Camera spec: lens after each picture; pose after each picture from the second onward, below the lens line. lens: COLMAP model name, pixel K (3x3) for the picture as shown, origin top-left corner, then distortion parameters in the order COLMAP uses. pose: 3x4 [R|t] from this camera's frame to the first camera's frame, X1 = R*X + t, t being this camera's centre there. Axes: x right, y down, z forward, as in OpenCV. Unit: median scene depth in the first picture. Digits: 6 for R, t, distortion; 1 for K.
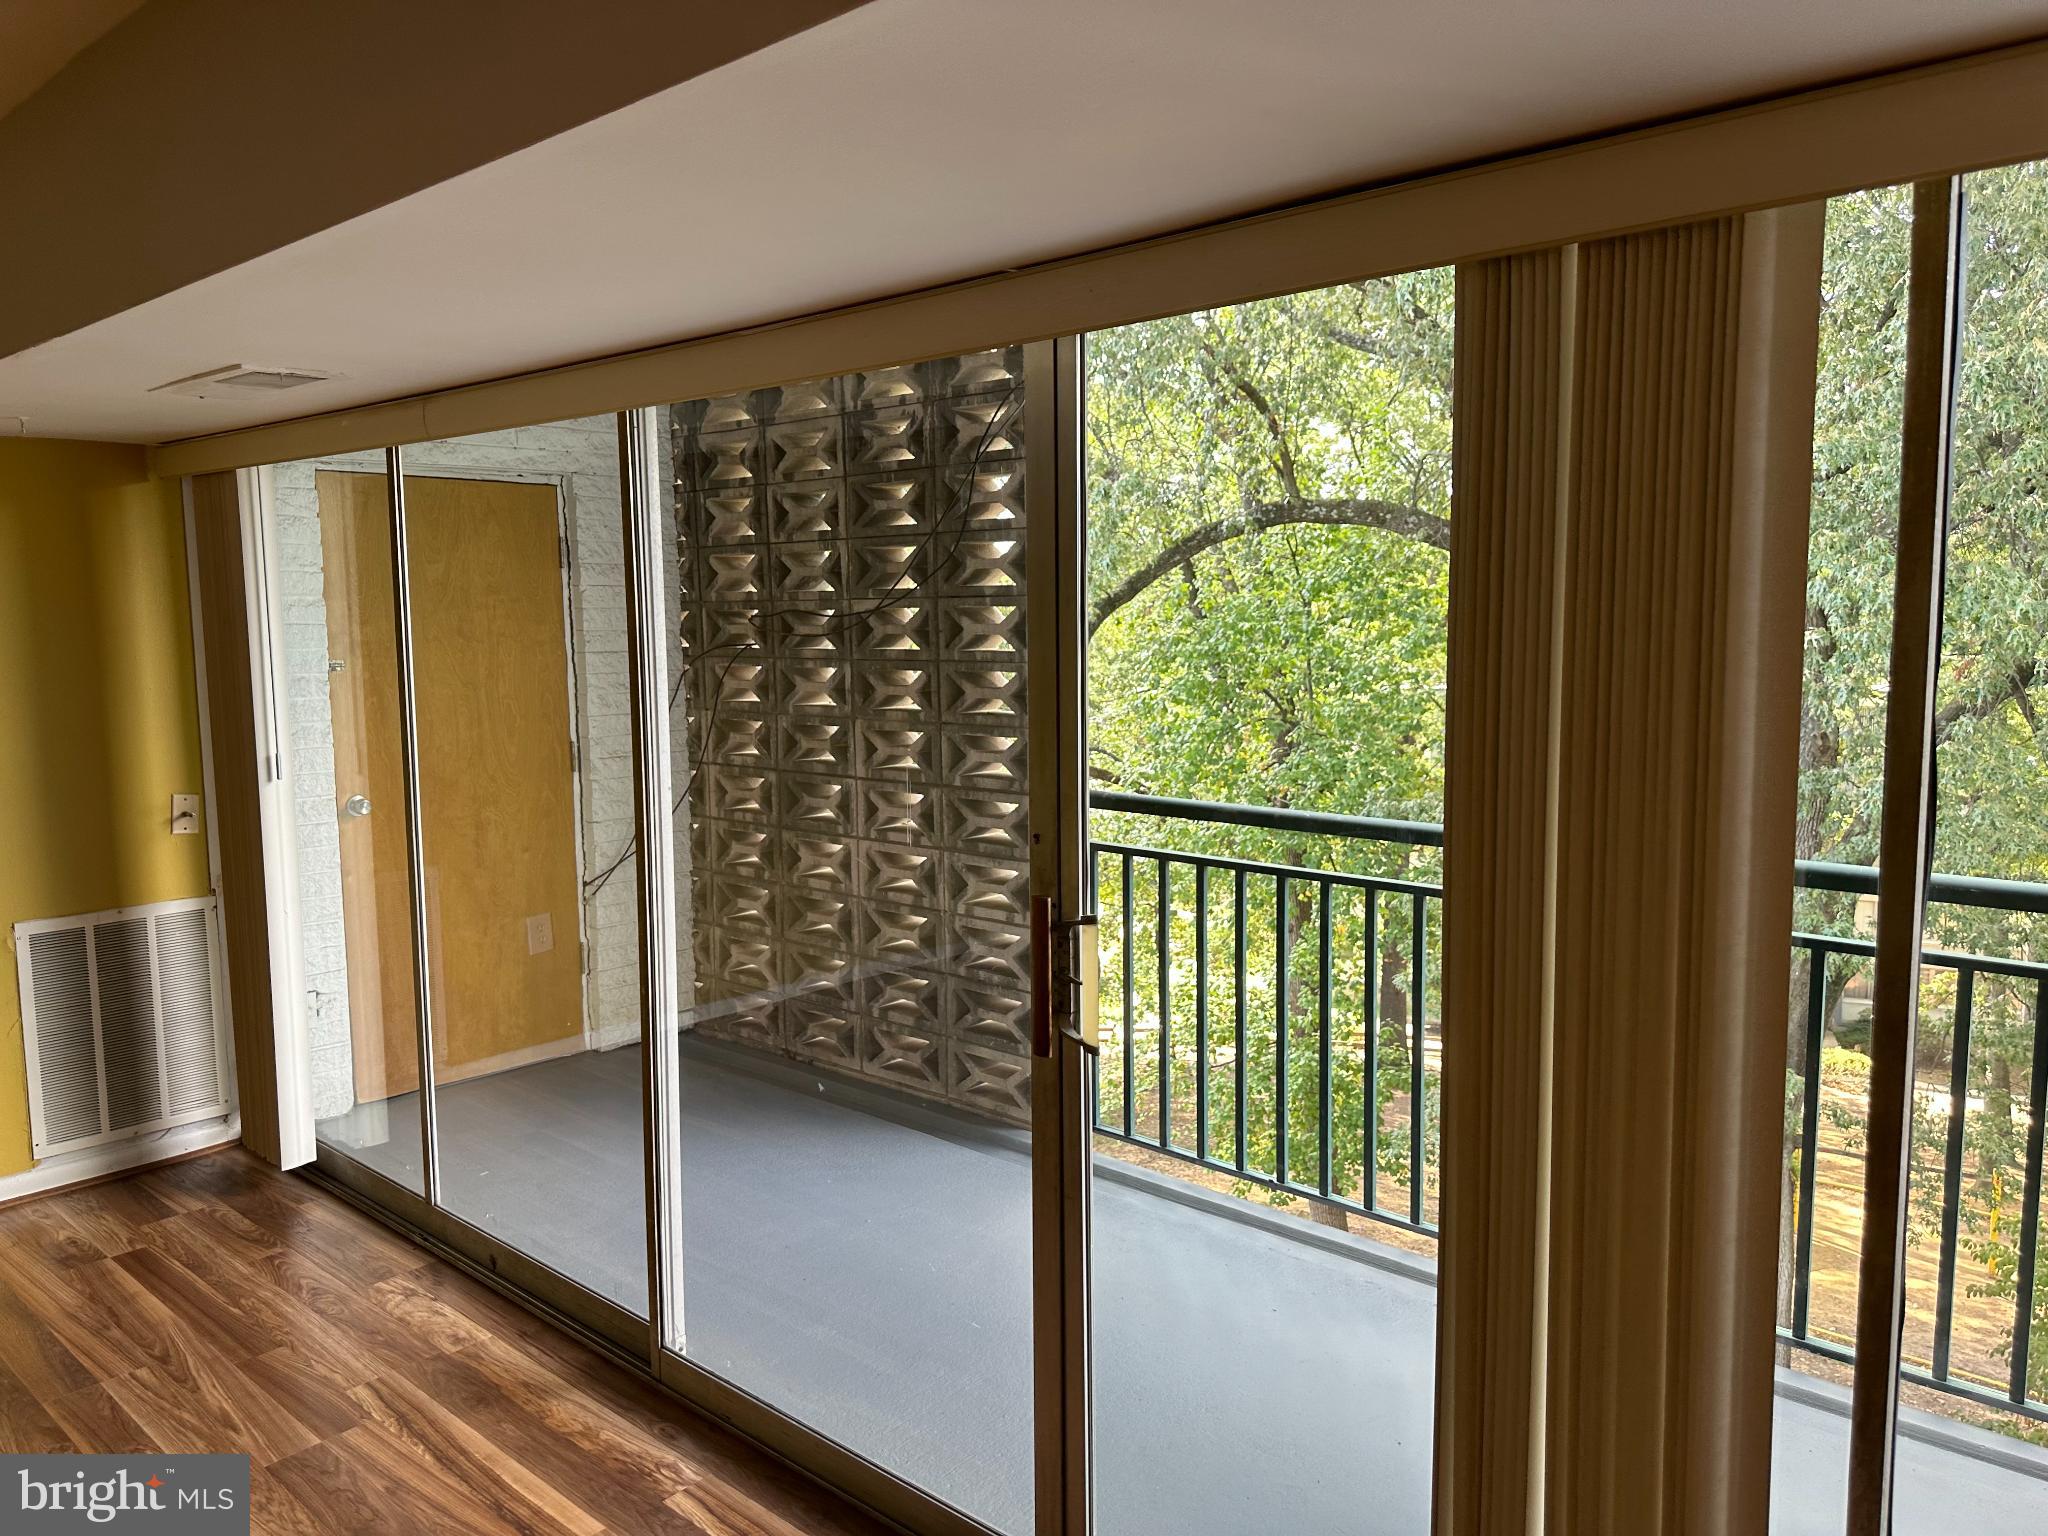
lens RADIAL K [[1461.1, 0, 1009.6], [0, 1461.1, 766.1], [0, 0, 1]] dist [0.002133, -0.028086]
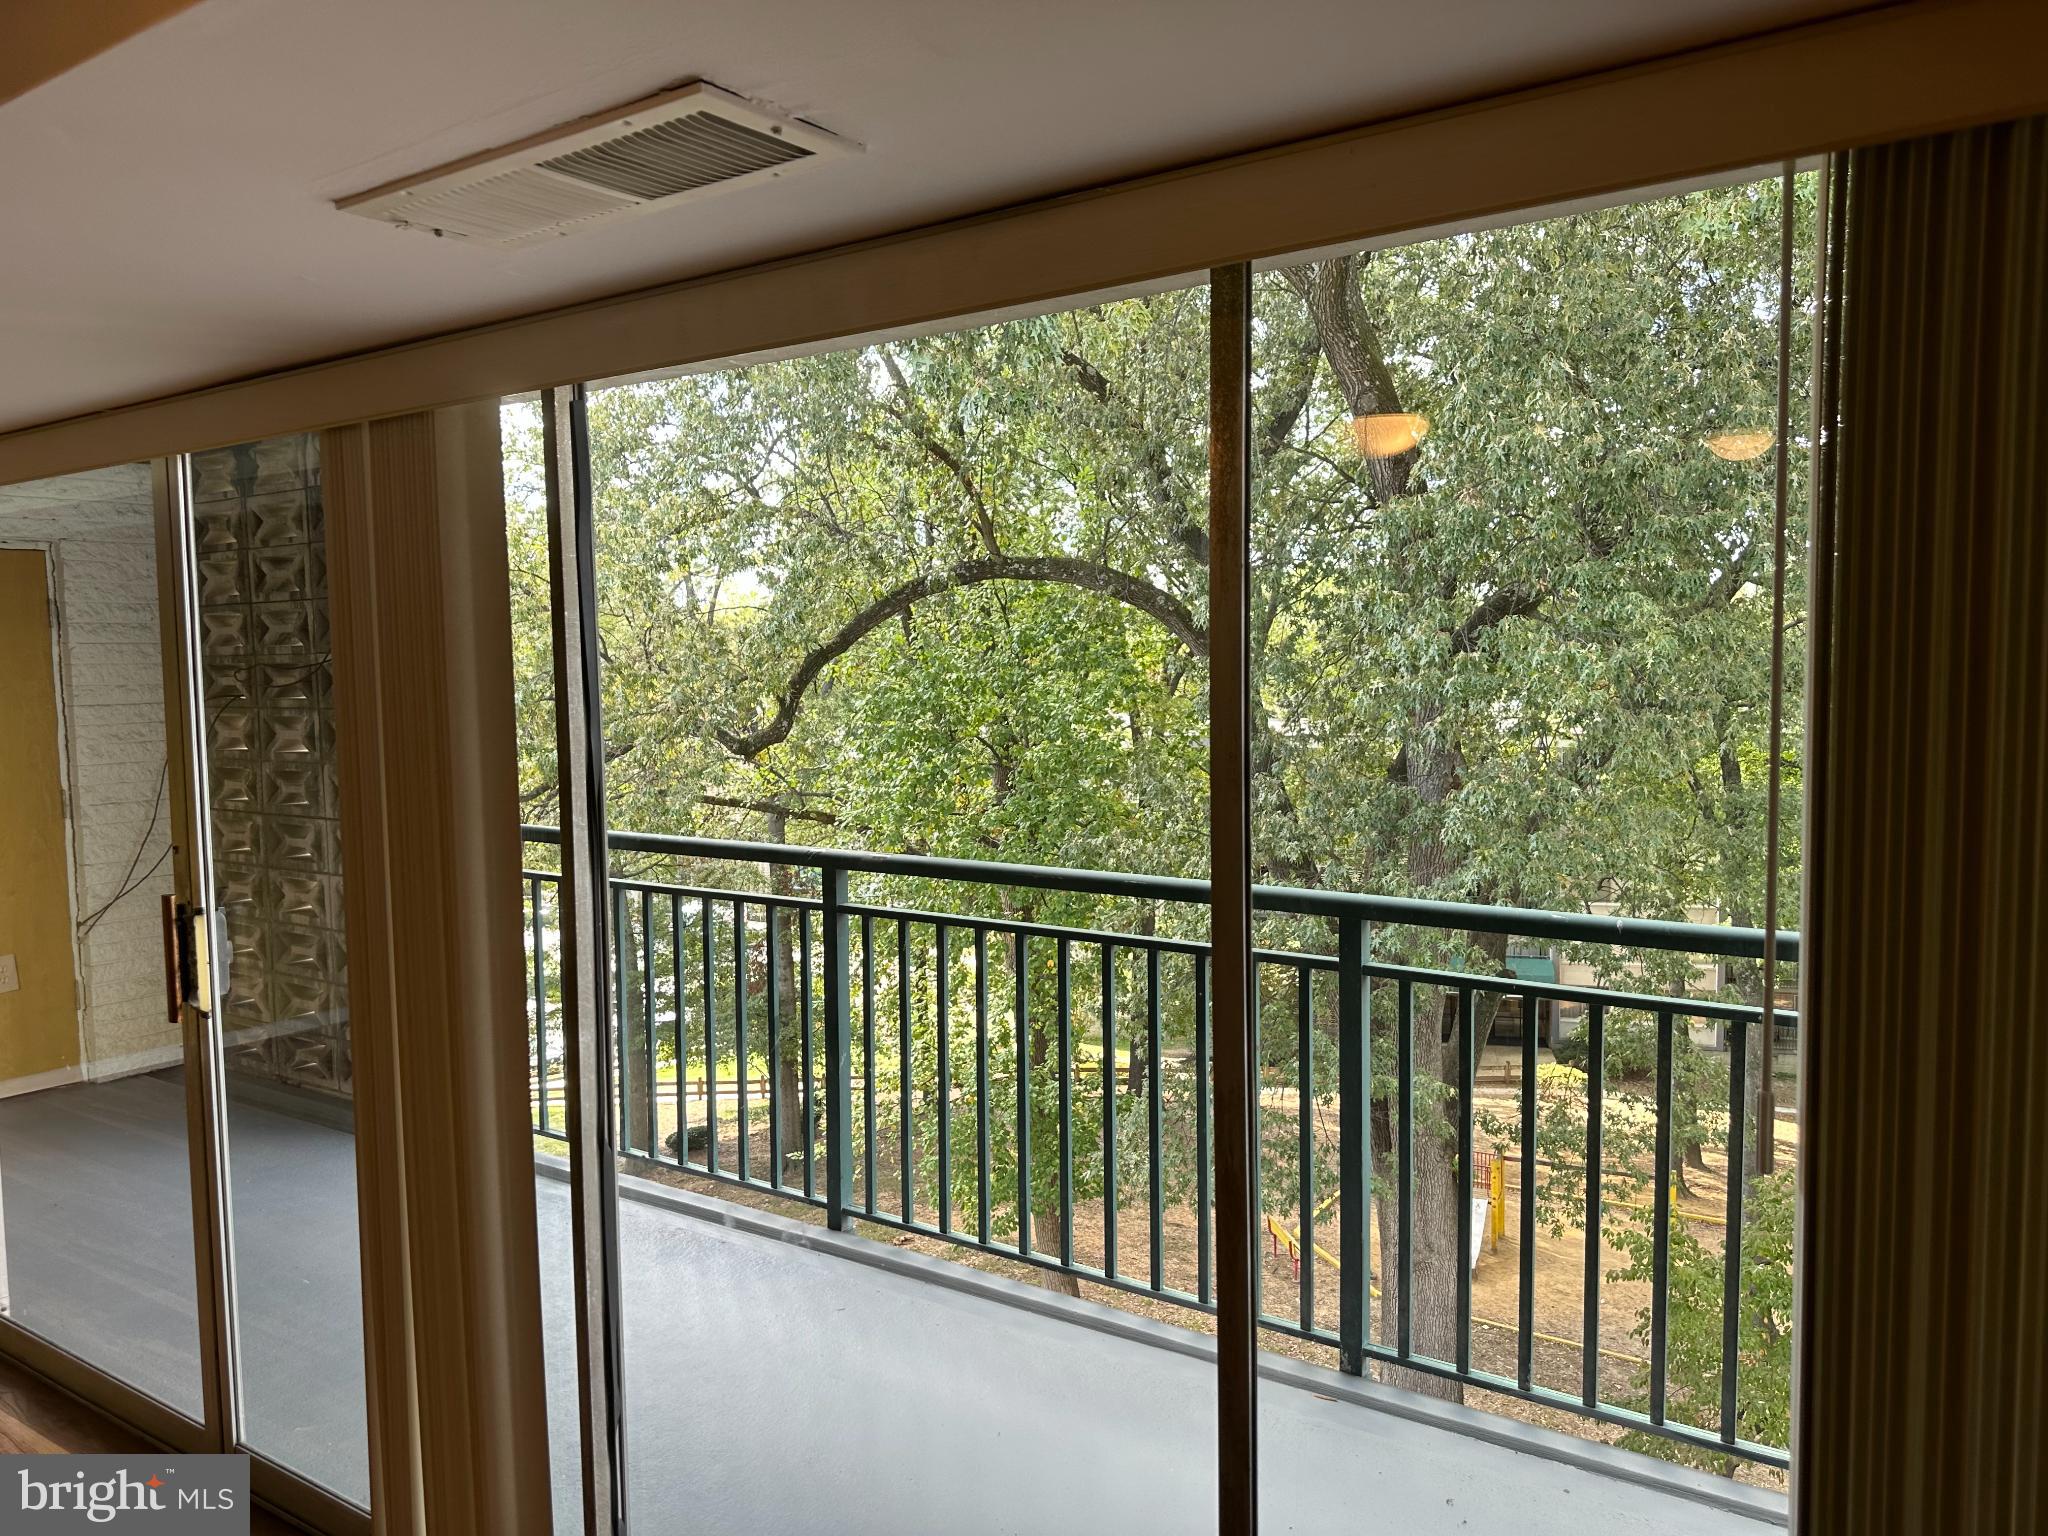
lens RADIAL K [[1461.1, 0, 1031.3], [0, 1461.1, 773.7], [0, 0, 1]] dist [0.002133, -0.028086]
pose [[0.994275, -0.014632, 0.105846, 0.289267], [0.017766, 0.999430, -0.028721, 0.014329], [-0.105365, 0.030437, 0.993968, -0.126766]]
